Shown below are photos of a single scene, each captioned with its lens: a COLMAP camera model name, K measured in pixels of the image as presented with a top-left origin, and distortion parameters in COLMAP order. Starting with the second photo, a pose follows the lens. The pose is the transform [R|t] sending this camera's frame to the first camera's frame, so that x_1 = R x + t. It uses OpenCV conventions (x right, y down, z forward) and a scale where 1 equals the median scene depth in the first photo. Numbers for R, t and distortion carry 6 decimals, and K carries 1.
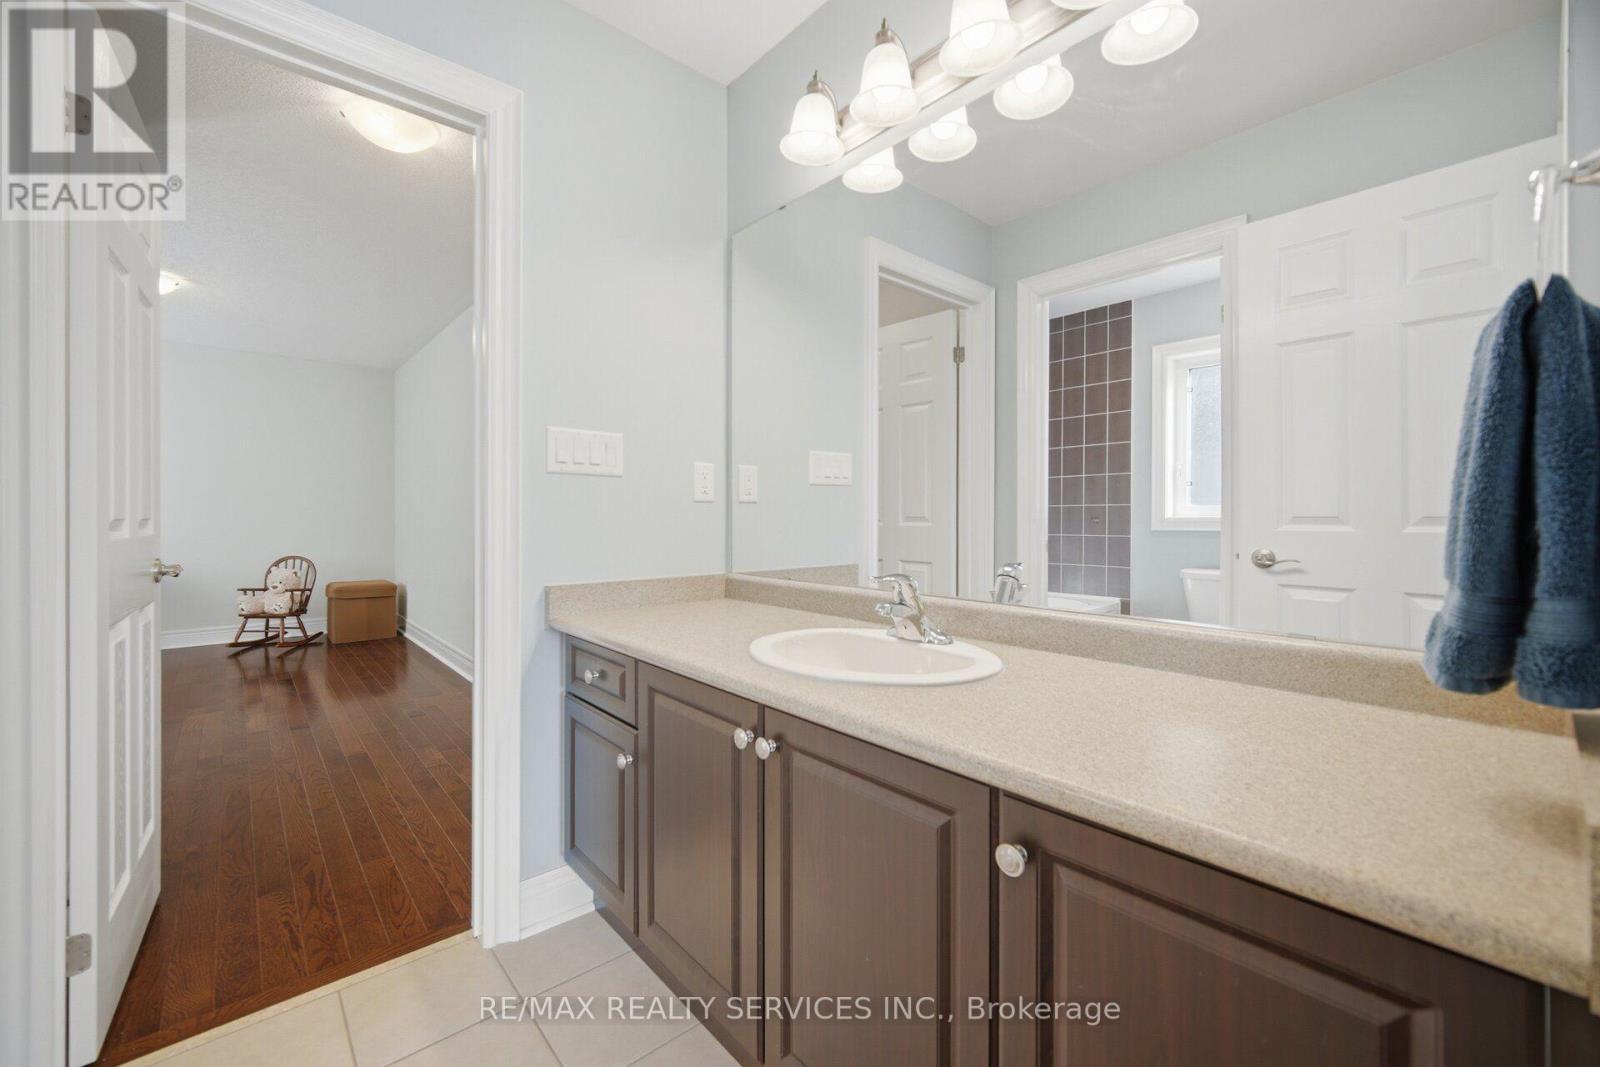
lens RADIAL K [[652.1, 0, 788.0], [0, 652.1, 526.3], [0, 0, 1]] dist [-0.000873, -0.000149]
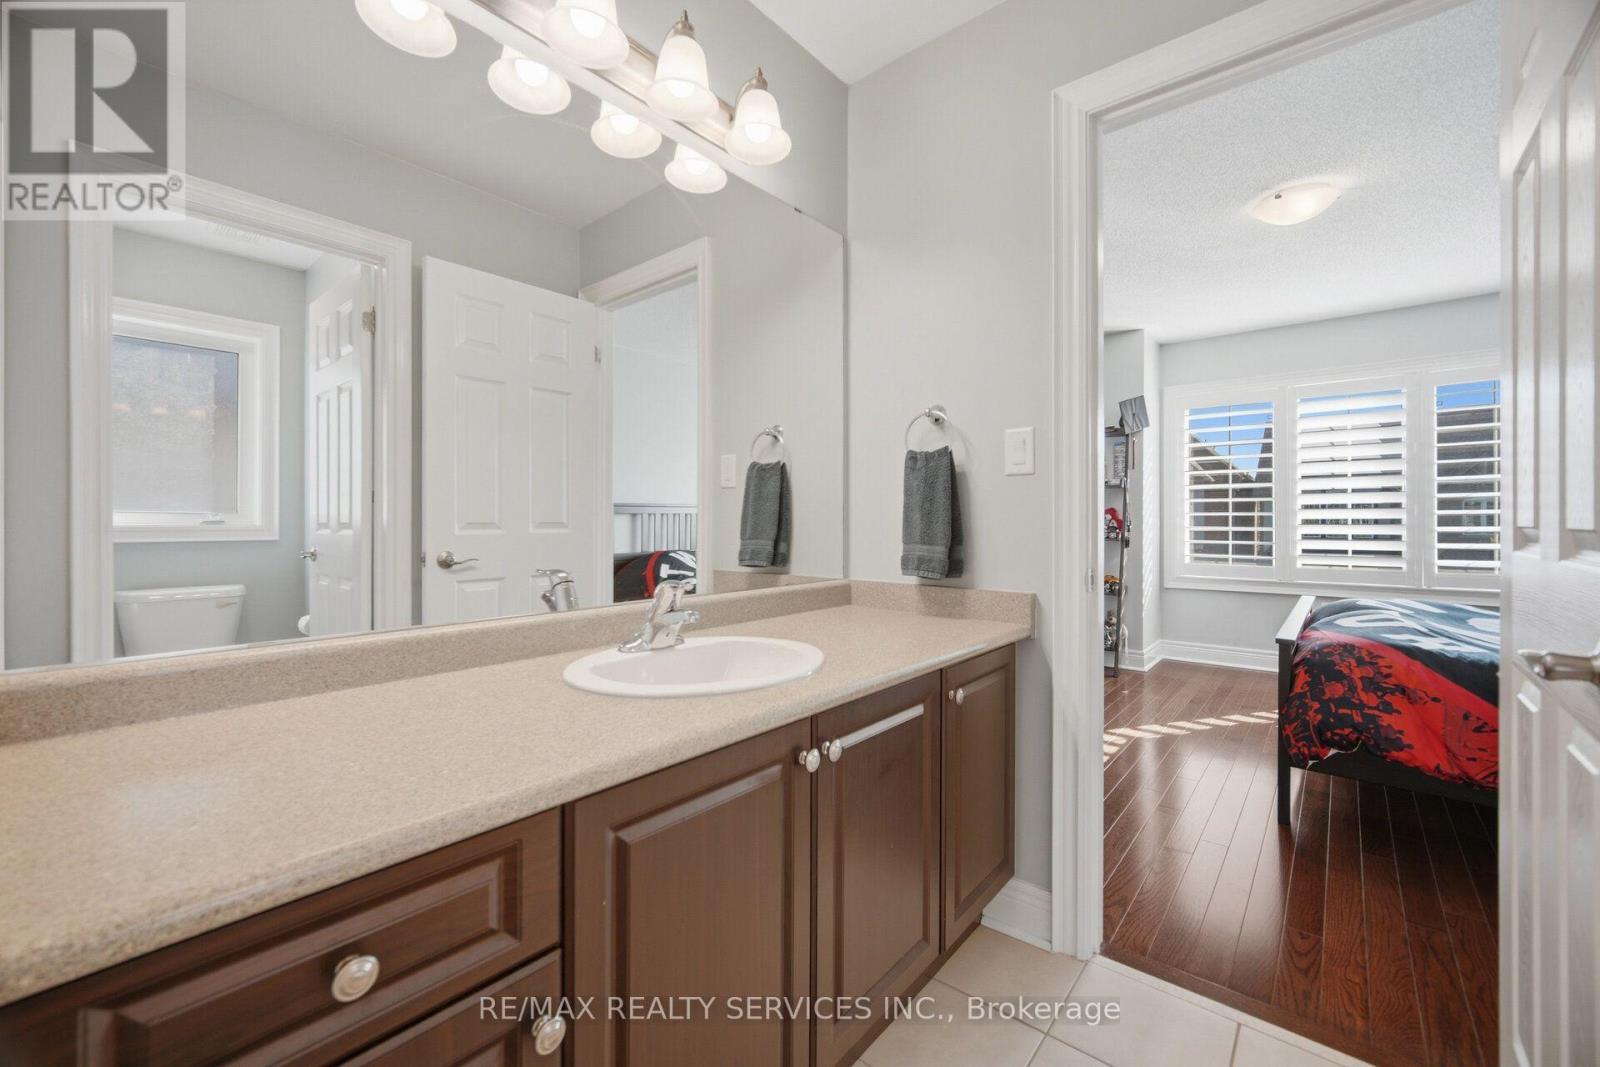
lens RADIAL K [[688.3, 0, 765.0], [0, 688.3, 532.9], [0, 0, 1]] dist [-0.000338, 0.000021]
pose [[-0.158352, -0.014510, 0.987276, -0.728452], [0.016117, 0.999721, 0.017278, -0.011989], [-0.987251, 0.018648, -0.158074, 0.862593]]
